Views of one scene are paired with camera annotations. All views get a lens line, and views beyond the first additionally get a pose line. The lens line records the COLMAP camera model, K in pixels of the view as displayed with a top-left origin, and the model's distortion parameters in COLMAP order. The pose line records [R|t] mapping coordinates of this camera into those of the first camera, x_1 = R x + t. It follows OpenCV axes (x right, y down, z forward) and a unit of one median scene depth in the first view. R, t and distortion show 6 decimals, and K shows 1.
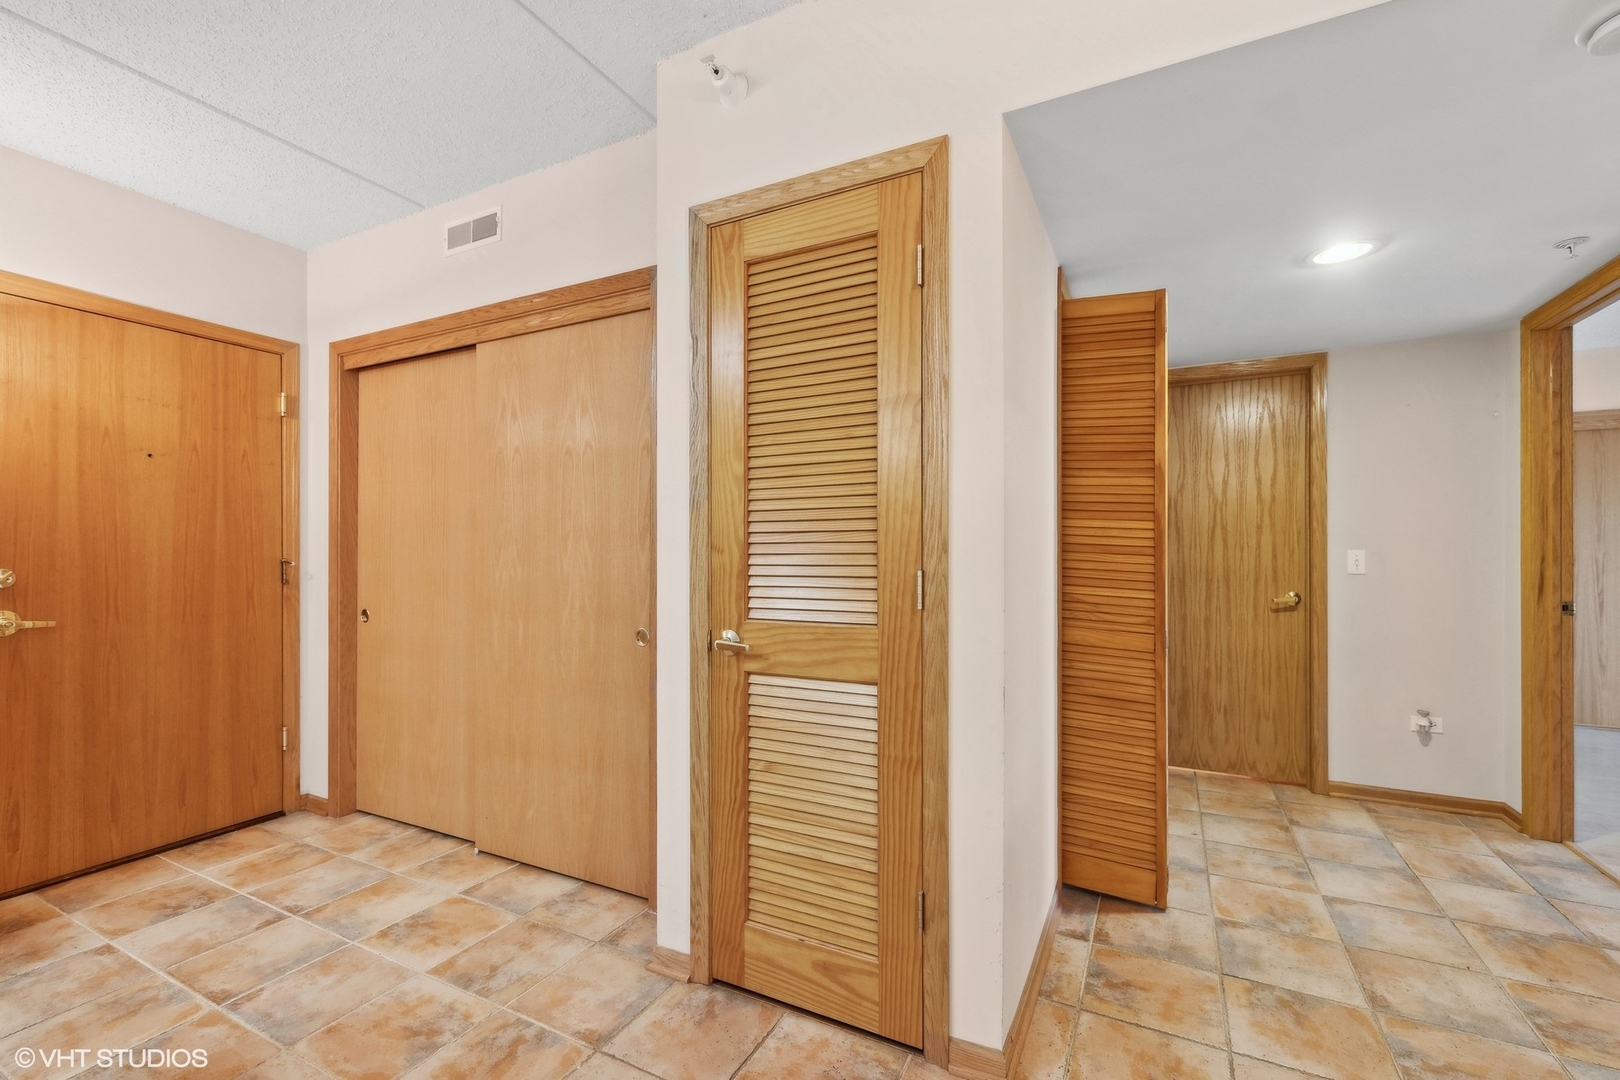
lens RADIAL K [[688.1, 0, 818.2], [0, 688.1, 549.8], [0, 0, 1]] dist [0.001606, 0.000057]
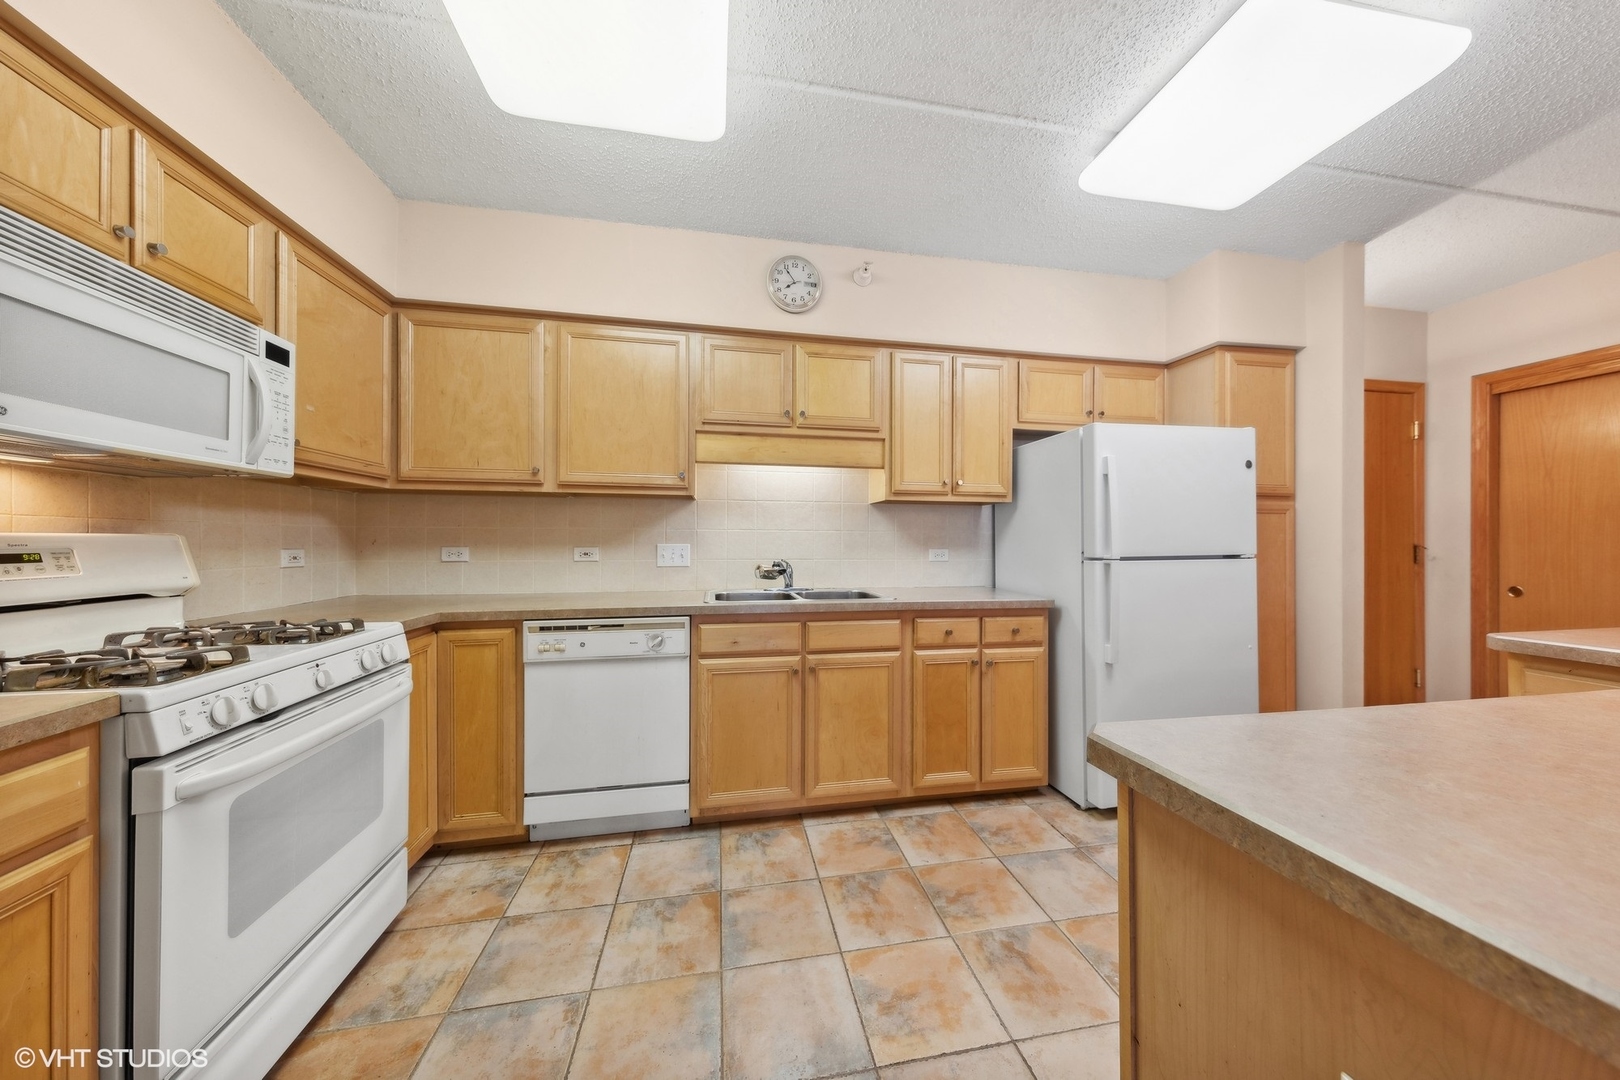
lens RADIAL K [[522.7, 0, 823.7], [0, 522.7, 540.1], [0, 0, 1]] dist [0.004950, -0.000090]
pose [[0.613134, 0.003289, -0.789972, -0.802804], [-0.000982, 0.999994, 0.003401, 0.002331], [0.789979, -0.001310, 0.613133, -0.655242]]
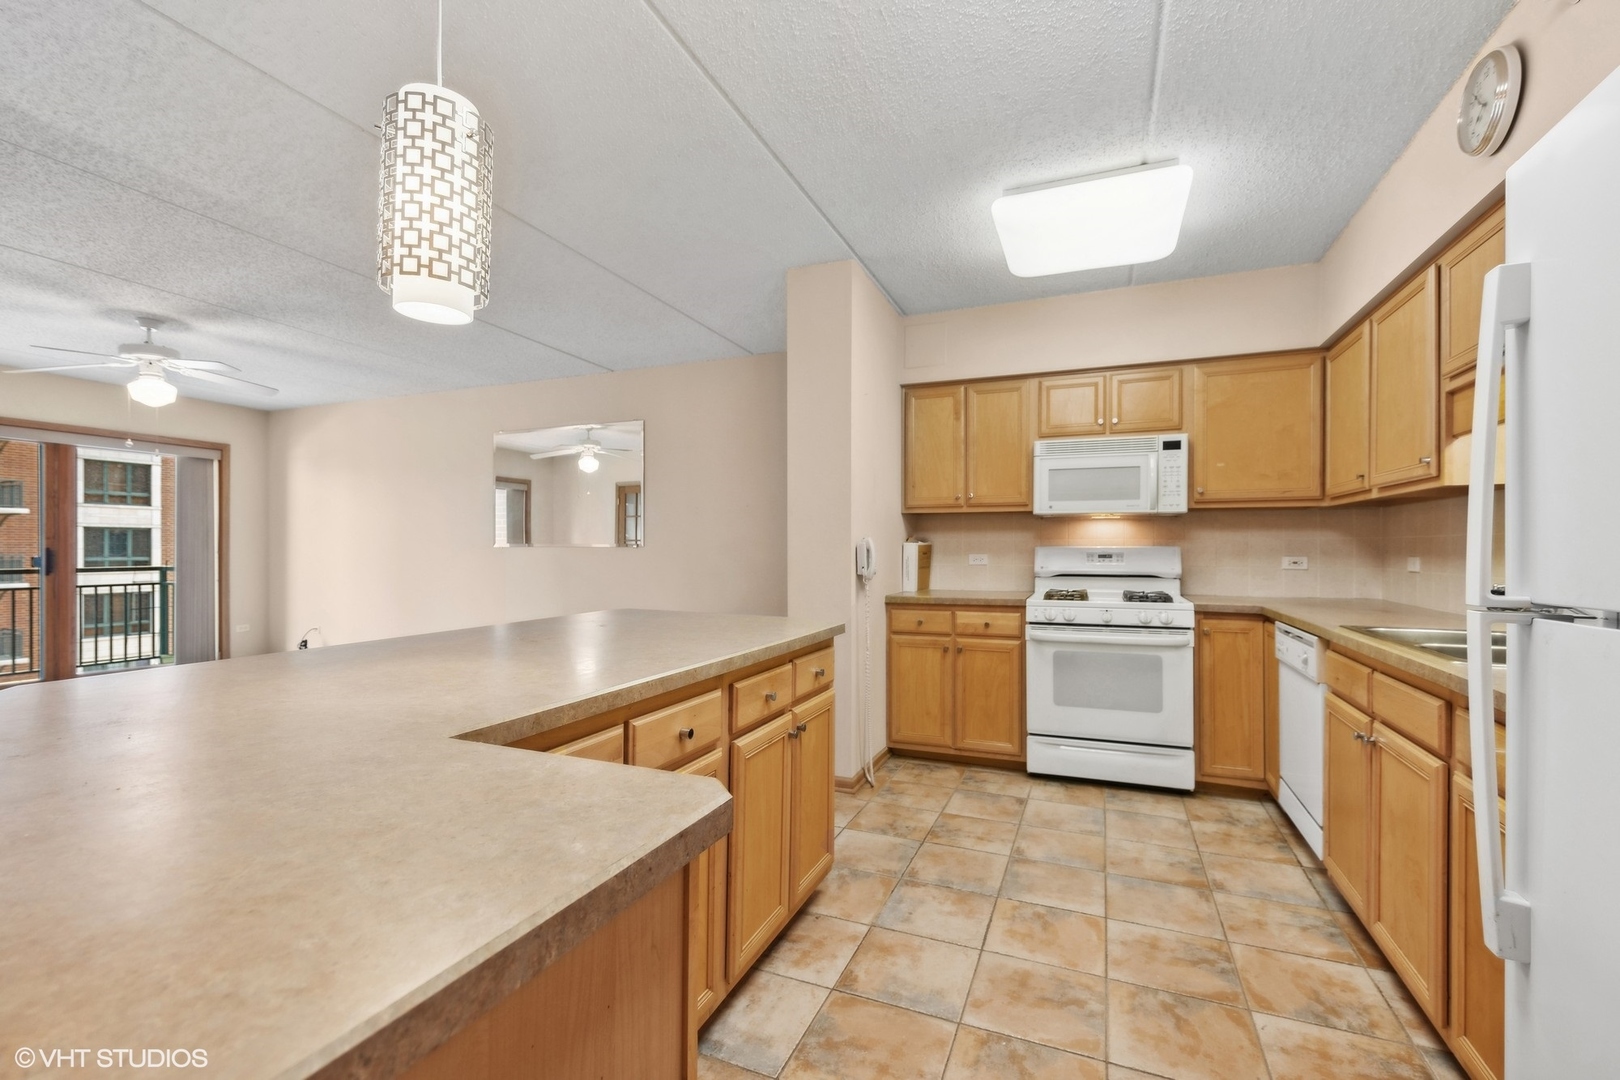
lens RADIAL K [[688.1, 0, 818.2], [0, 688.1, 549.8], [0, 0, 1]] dist [0.001606, 0.000057]
pose [[-0.996535, 0.002199, -0.083146, -0.823292], [0.002290, 0.999997, -0.000989, 0.005270], [0.083144, -0.001176, -0.996537, 0.543159]]
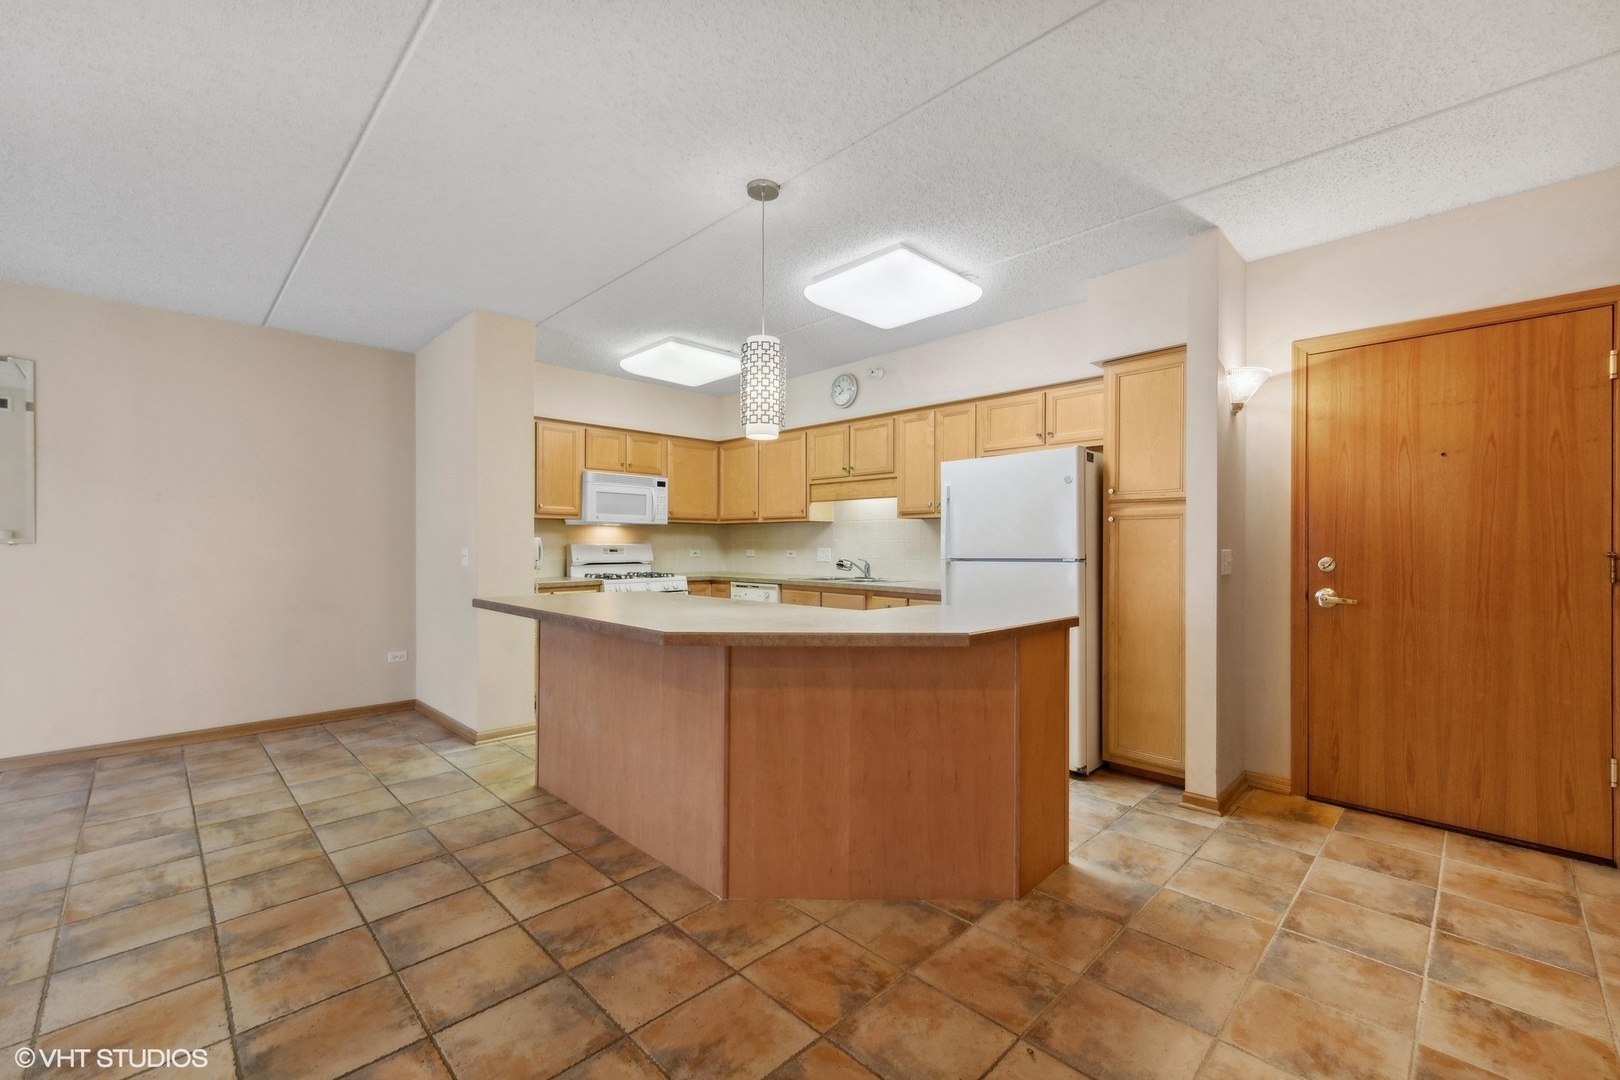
lens RADIAL K [[657.5, 0, 815.5], [0, 657.5, 544.6], [0, 0, 1]] dist [0.003459, 0.000377]
pose [[-0.307344, 0.000463, -0.951598, 0.314165], [0.001771, 0.999998, -0.000086, 0.001501], [0.951597, -0.001712, -0.307345, 0.405169]]
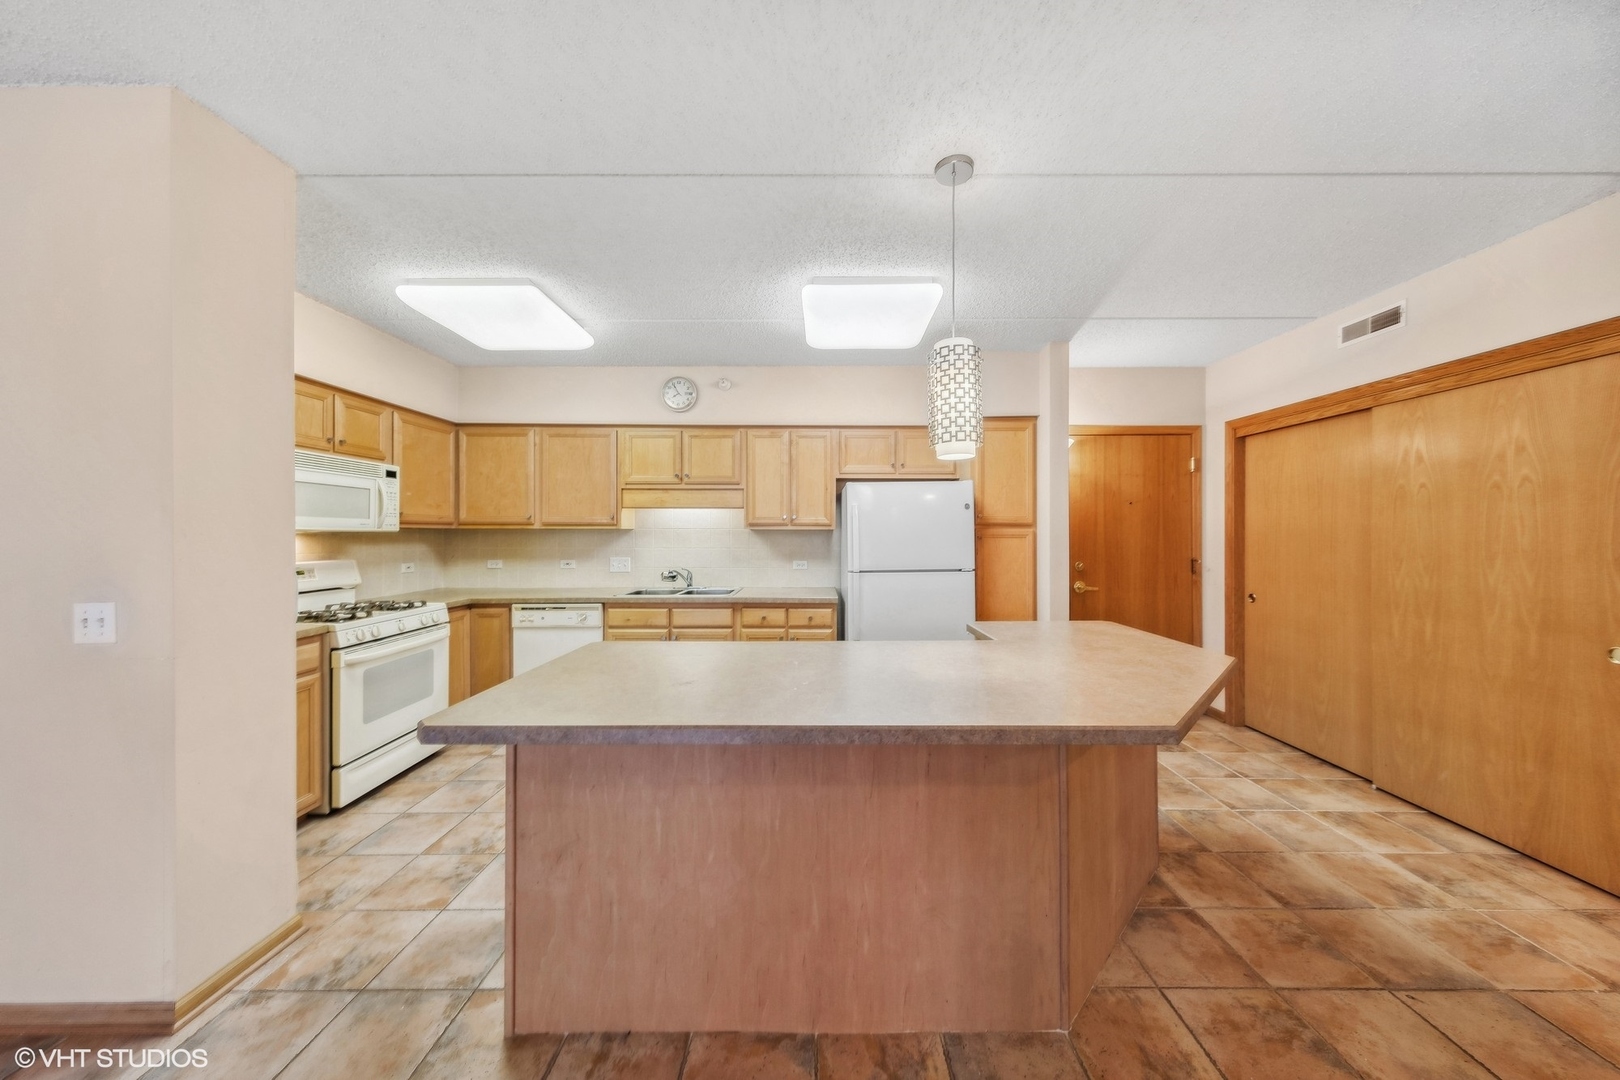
lens RADIAL K [[522.1, 0, 819.7], [0, 522.1, 532.5], [0, 0, 1]] dist [0.004262, -0.000063]
pose [[0.452652, -0.001444, -0.891686, -0.077448], [0.003876, 0.999992, 0.000348, -0.062637], [0.891679, -0.003613, 0.452655, -0.433533]]
